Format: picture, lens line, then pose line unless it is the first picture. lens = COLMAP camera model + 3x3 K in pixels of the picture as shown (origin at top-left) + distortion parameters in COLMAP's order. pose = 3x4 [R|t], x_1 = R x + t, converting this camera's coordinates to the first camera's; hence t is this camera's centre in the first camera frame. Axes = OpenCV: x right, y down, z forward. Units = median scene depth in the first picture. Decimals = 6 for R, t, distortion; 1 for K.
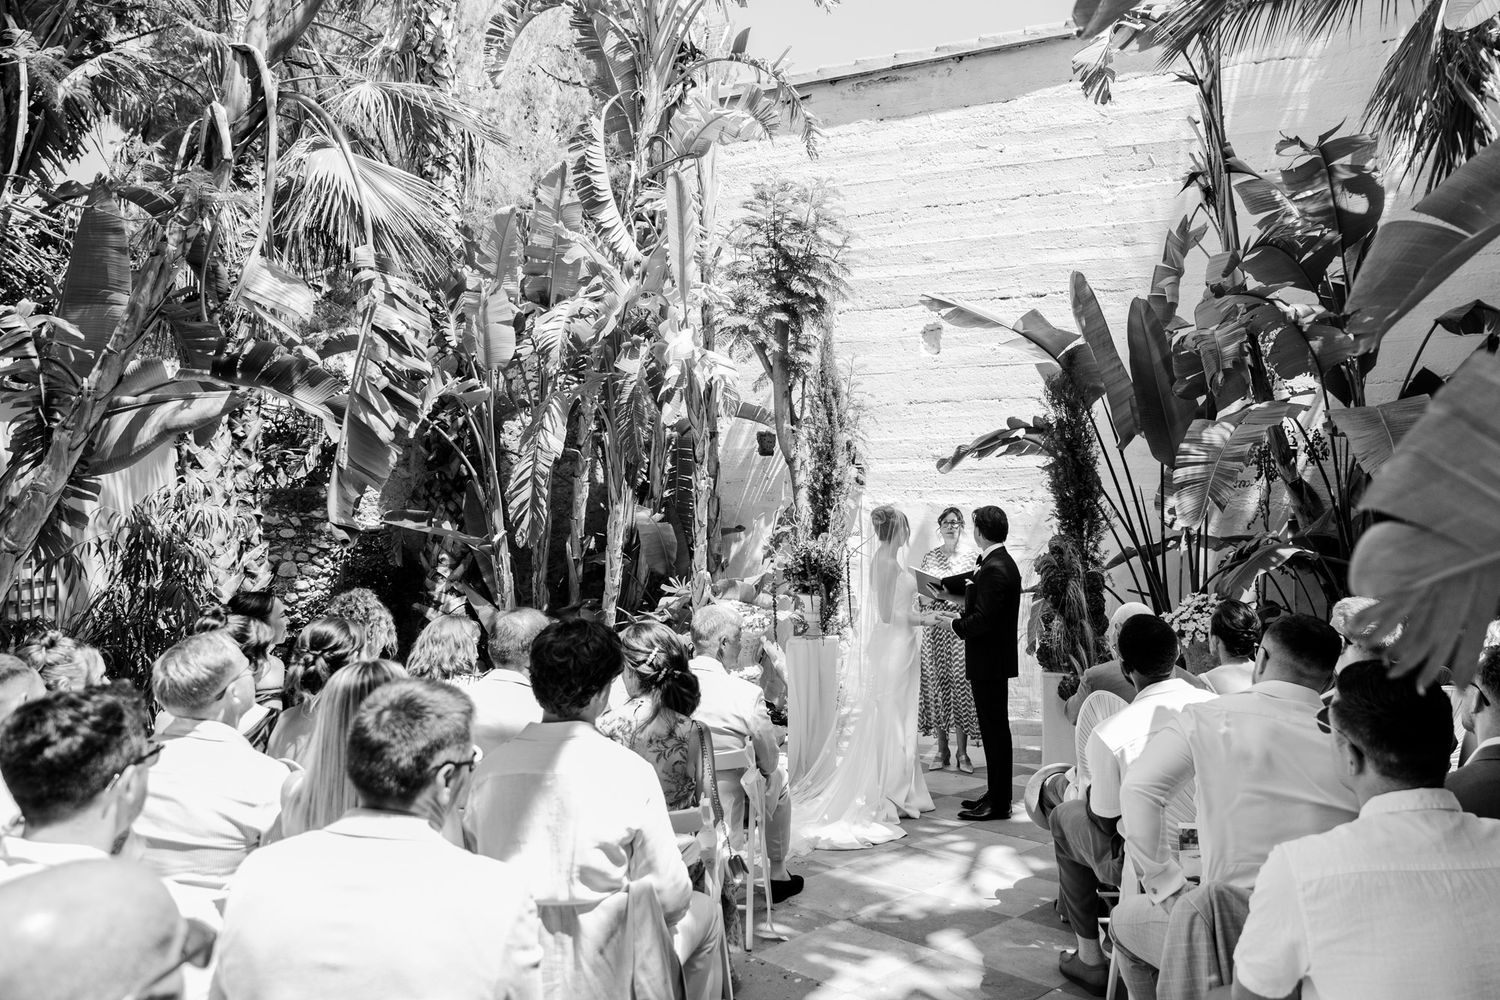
lens RADIAL K [[1107.1, 0, 852.7], [0, 1107.1, 524.6], [0, 0, 1]] dist [0.031583, -0.004430]
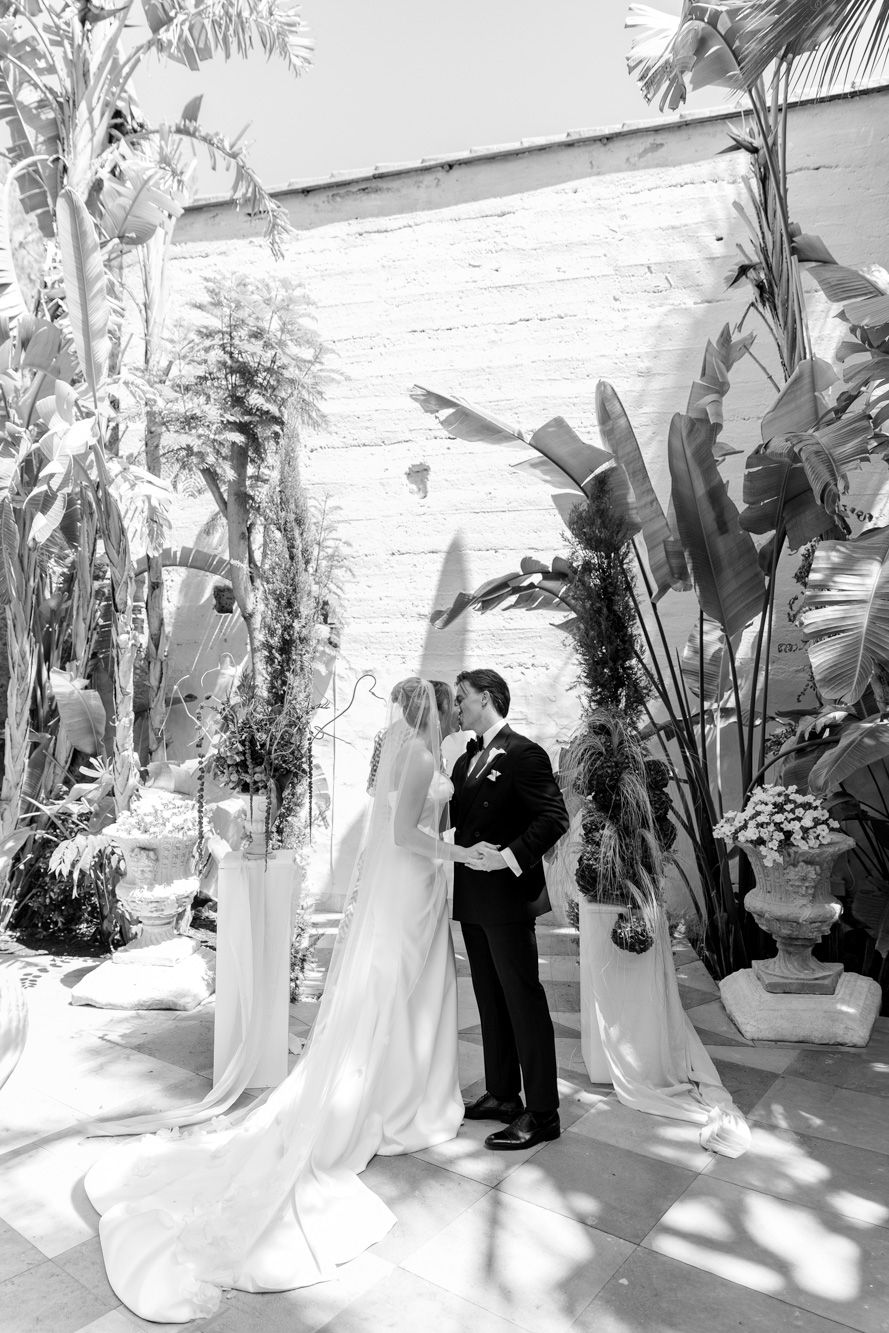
lens RADIAL K [[983.8, 0, 444.5], [0, 983.8, 666.5], [0, 0, 1]] dist [0.031583, -0.004430]
pose [[0.993270, 0.008288, 0.115528, 0.005246], [-0.004941, 0.999561, -0.029227, 0.000678], [-0.115719, 0.028459, 0.992874, 0.272138]]
